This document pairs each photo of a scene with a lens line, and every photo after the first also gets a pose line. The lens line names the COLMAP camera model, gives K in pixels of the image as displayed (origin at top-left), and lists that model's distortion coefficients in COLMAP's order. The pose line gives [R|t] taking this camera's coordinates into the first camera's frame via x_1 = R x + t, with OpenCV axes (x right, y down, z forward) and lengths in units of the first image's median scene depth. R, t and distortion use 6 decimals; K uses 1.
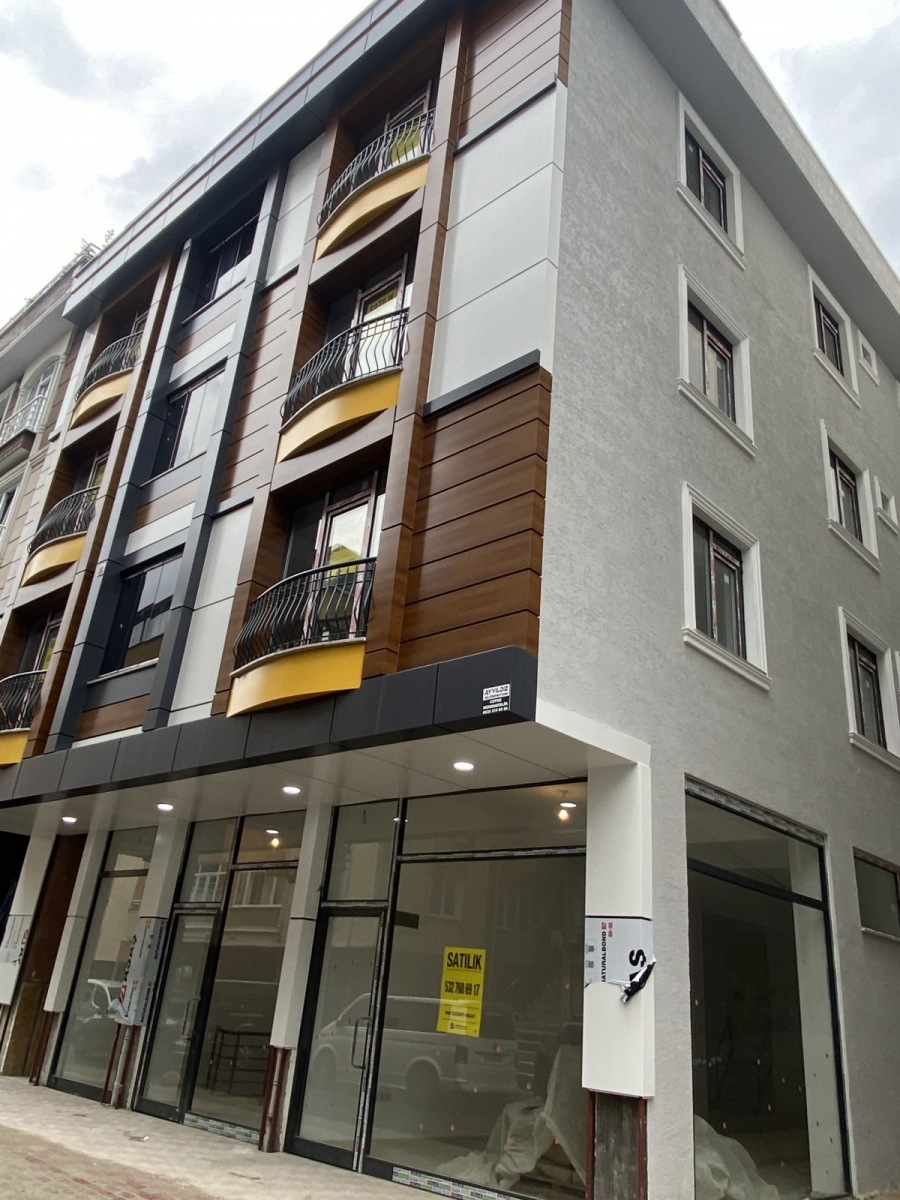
lens RADIAL K [[915.9, 0, 450.6], [0, 915.9, 598.4], [0, 0, 1]] dist [0.001425, -0.000128]
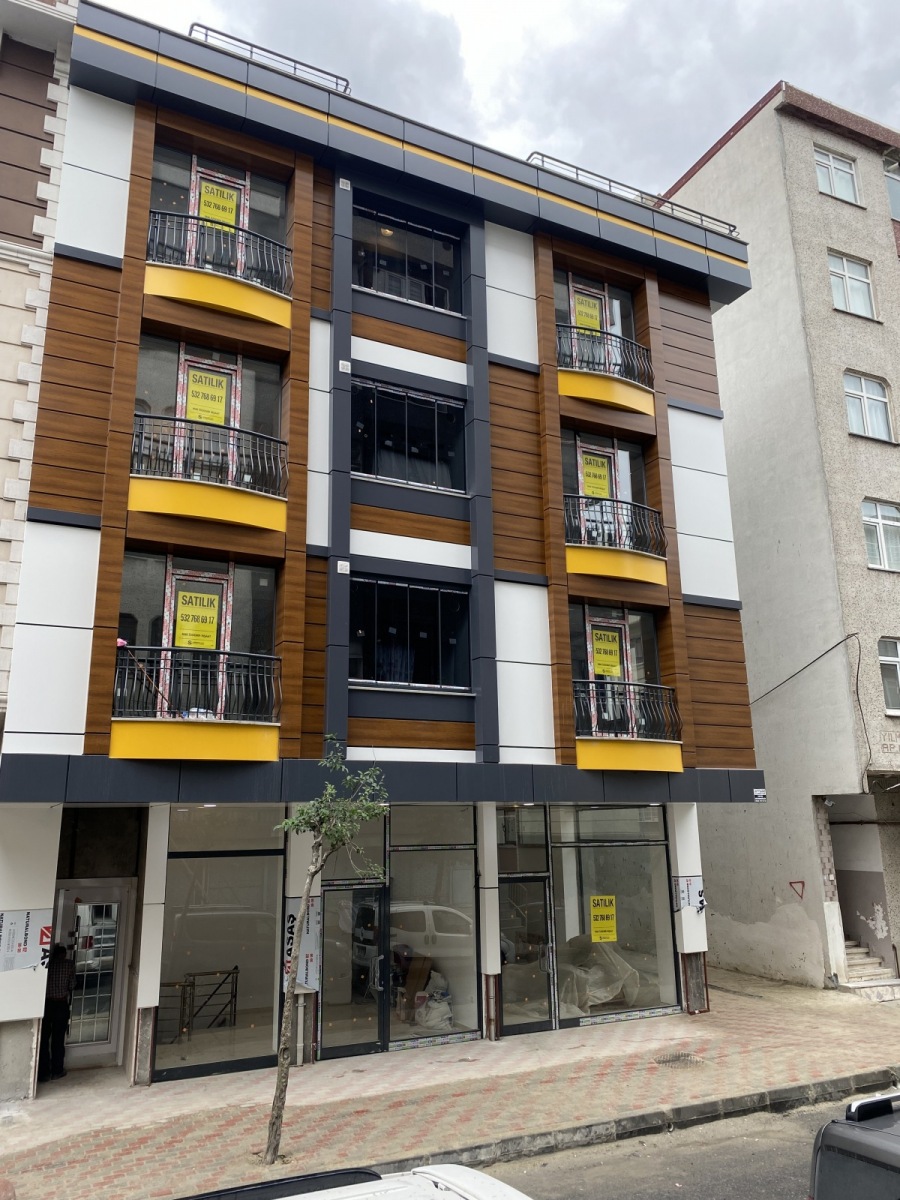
lens RADIAL K [[908.6, 0, 450.6], [0, 908.6, 598.3], [0, 0, 1]] dist [-0.006947, -0.001309]
pose [[0.343323, 0.153609, 0.926571, -1.836673], [-0.338712, 0.940399, -0.030398, -0.015850], [-0.876016, -0.303404, 0.374890, 0.765760]]
